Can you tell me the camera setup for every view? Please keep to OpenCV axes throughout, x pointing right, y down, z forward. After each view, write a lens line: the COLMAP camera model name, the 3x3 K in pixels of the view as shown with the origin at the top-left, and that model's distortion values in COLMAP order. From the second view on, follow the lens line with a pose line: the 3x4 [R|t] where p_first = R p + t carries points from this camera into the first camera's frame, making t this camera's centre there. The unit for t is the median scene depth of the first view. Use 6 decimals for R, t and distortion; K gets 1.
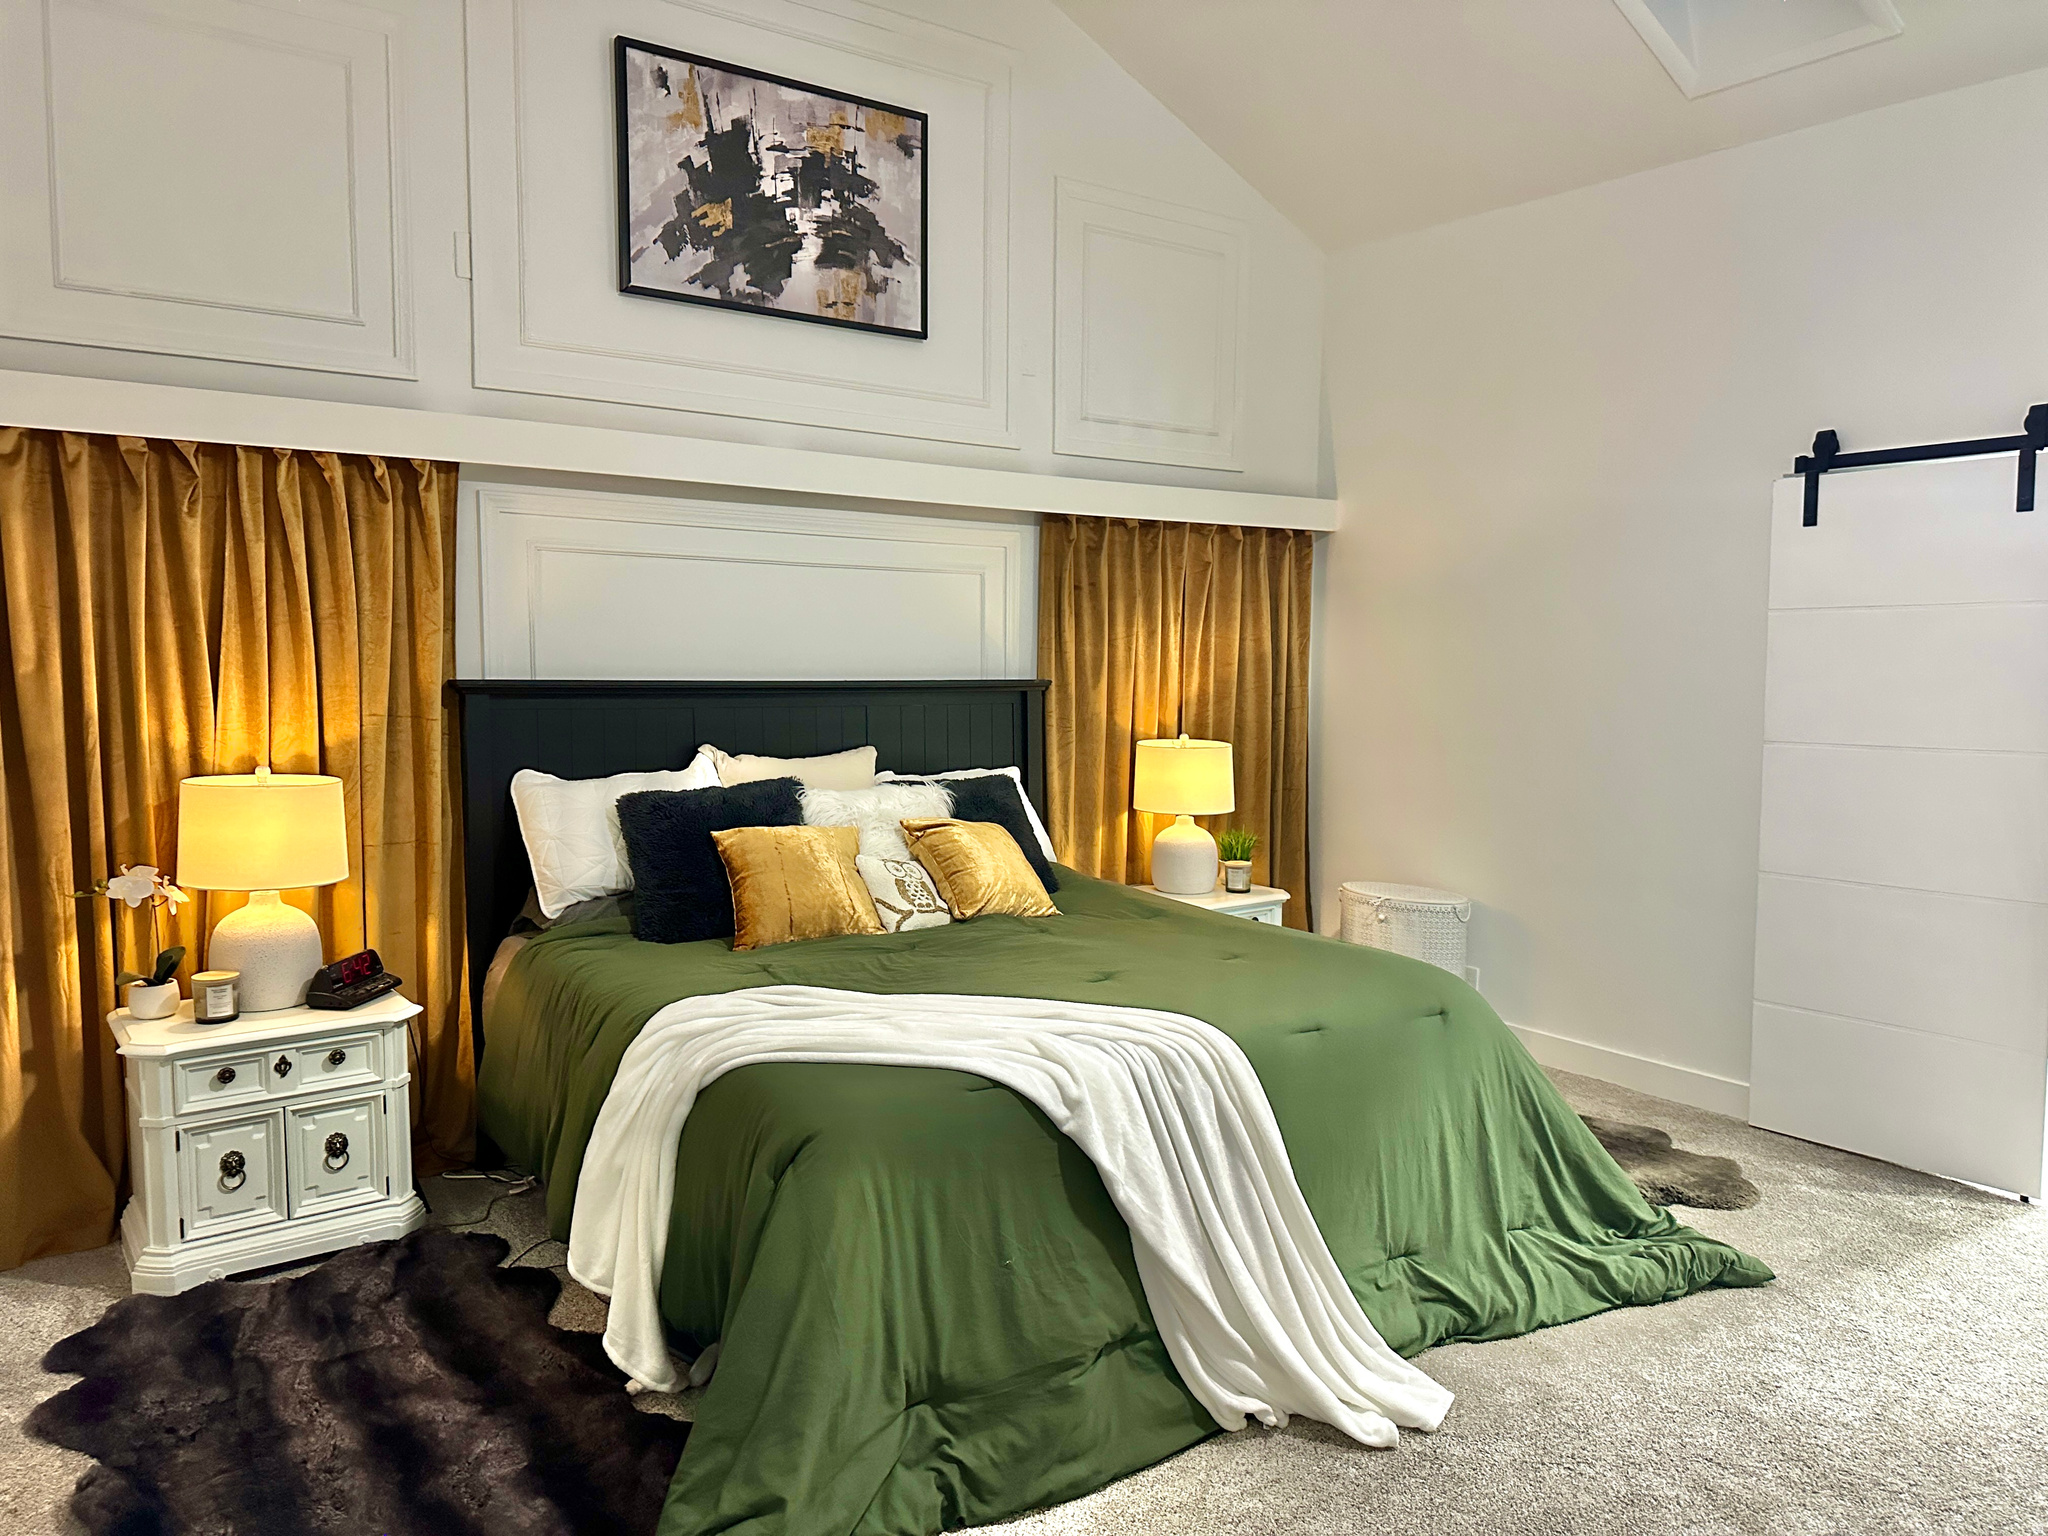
lens RADIAL K [[1448.8, 0, 1024.0], [0, 1448.8, 768.0], [0, 0, 1]] dist [0.044738, -0.067188]
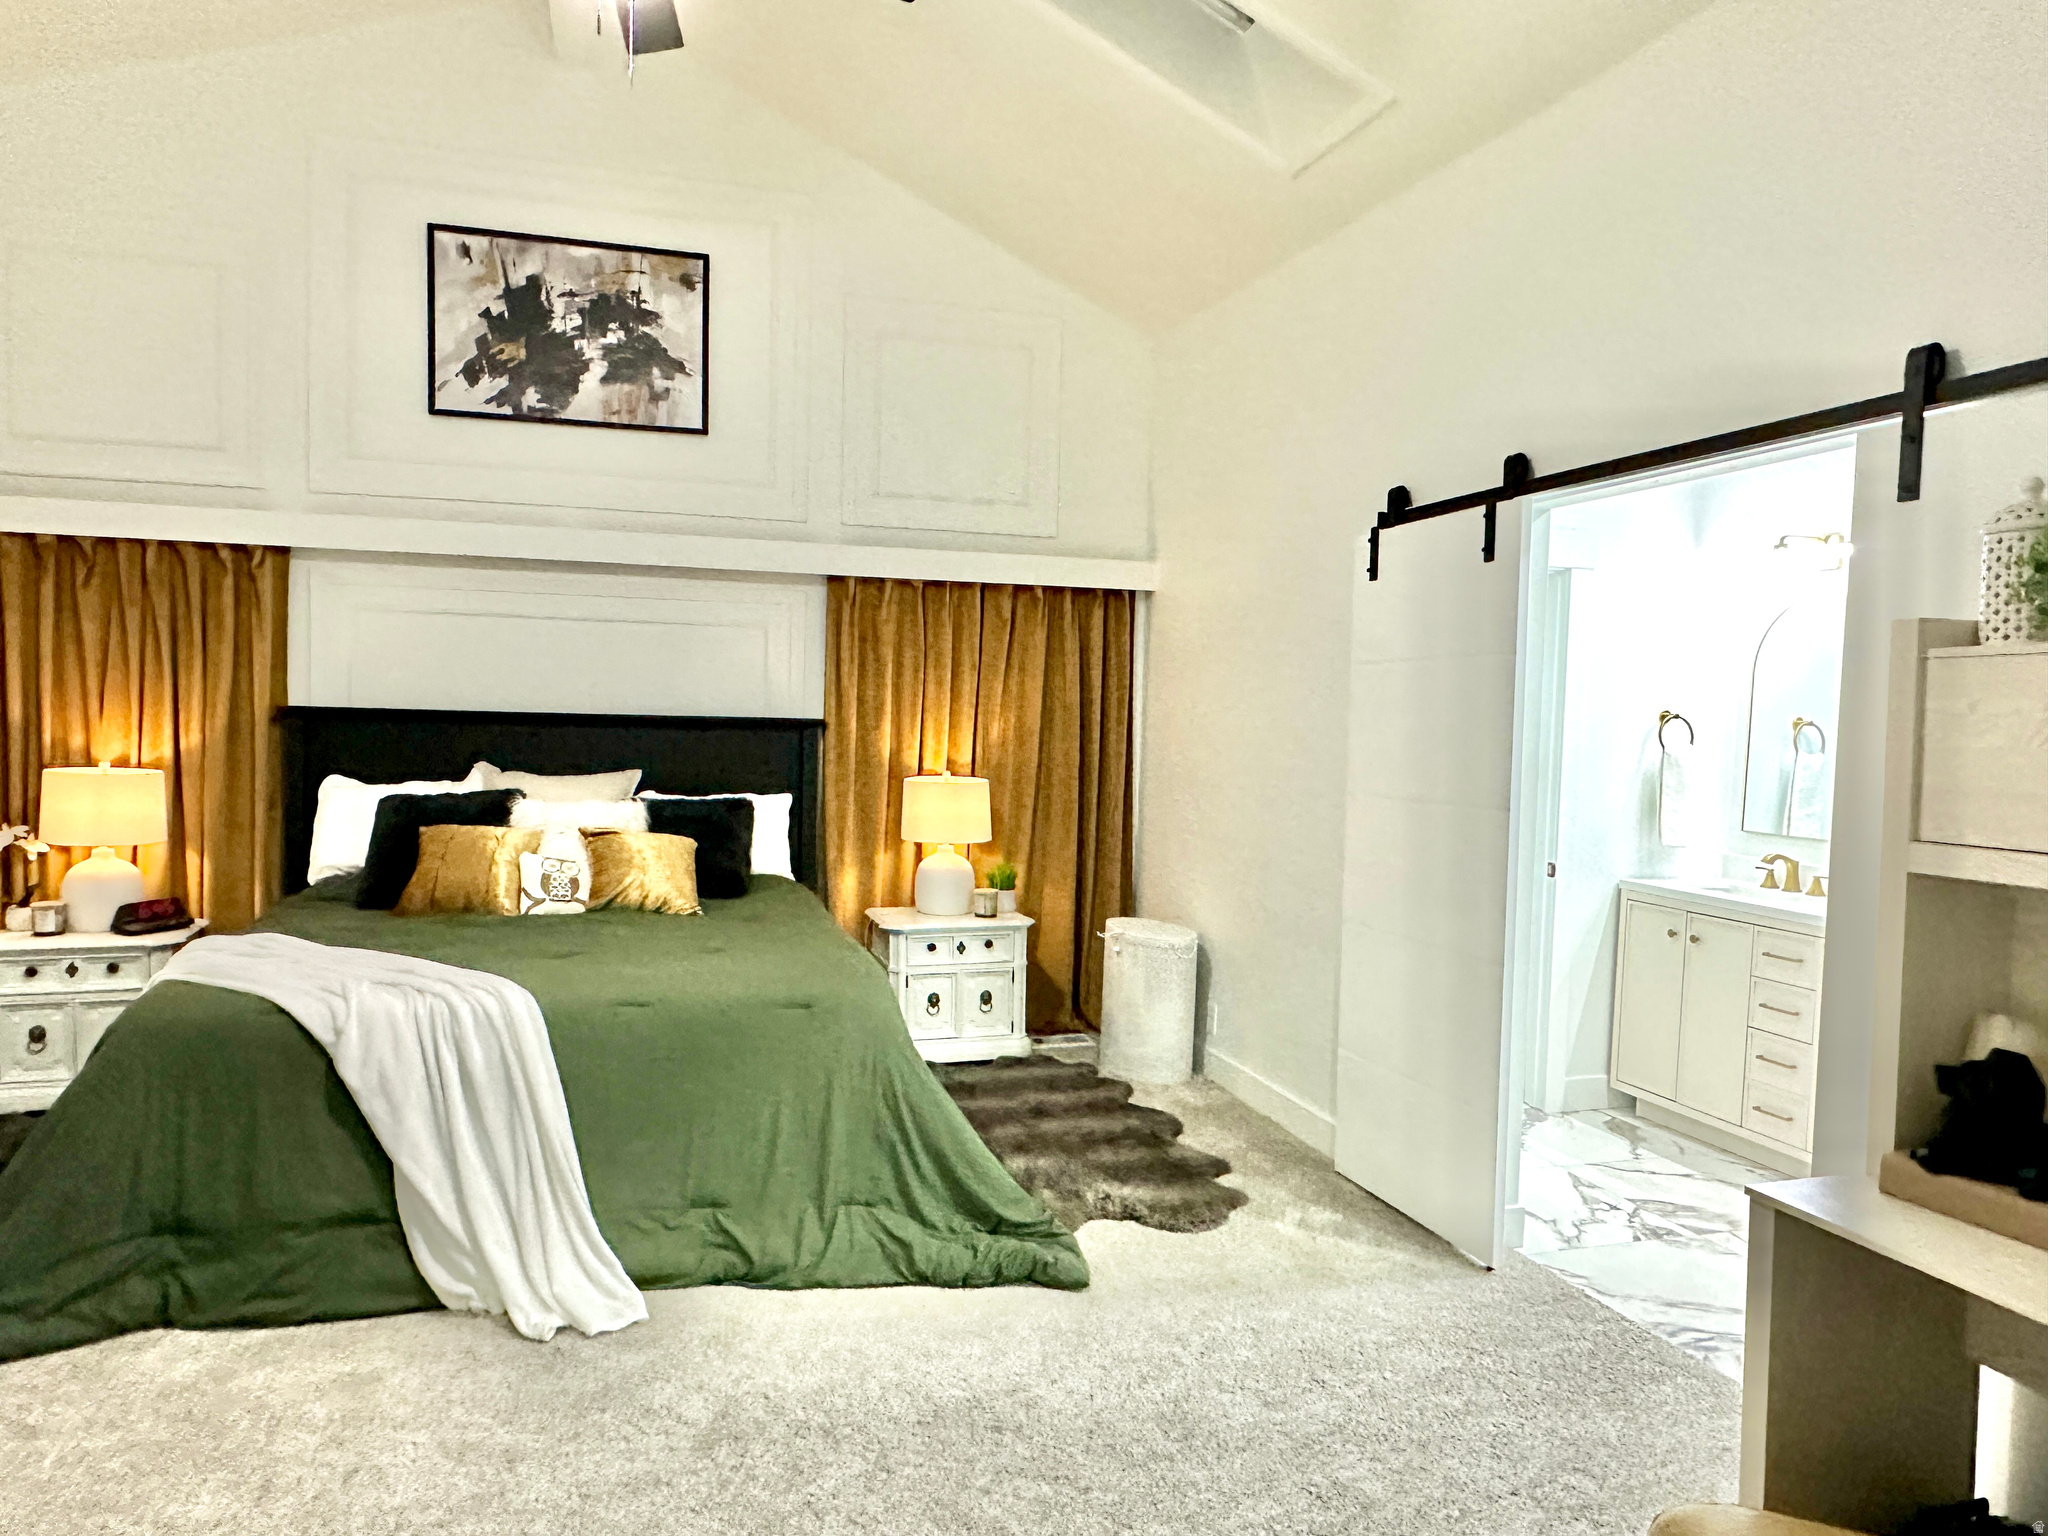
lens RADIAL K [[1365.3, 0, 1024.0], [0, 1365.3, 768.0], [0, 0, 1]] dist [-0.005191, -0.003157]
pose [[0.945628, 0.032461, -0.323627, 0.619449], [-0.044305, 0.998588, -0.029295, 0.003702], [0.322219, 0.042041, 0.945731, 0.024212]]
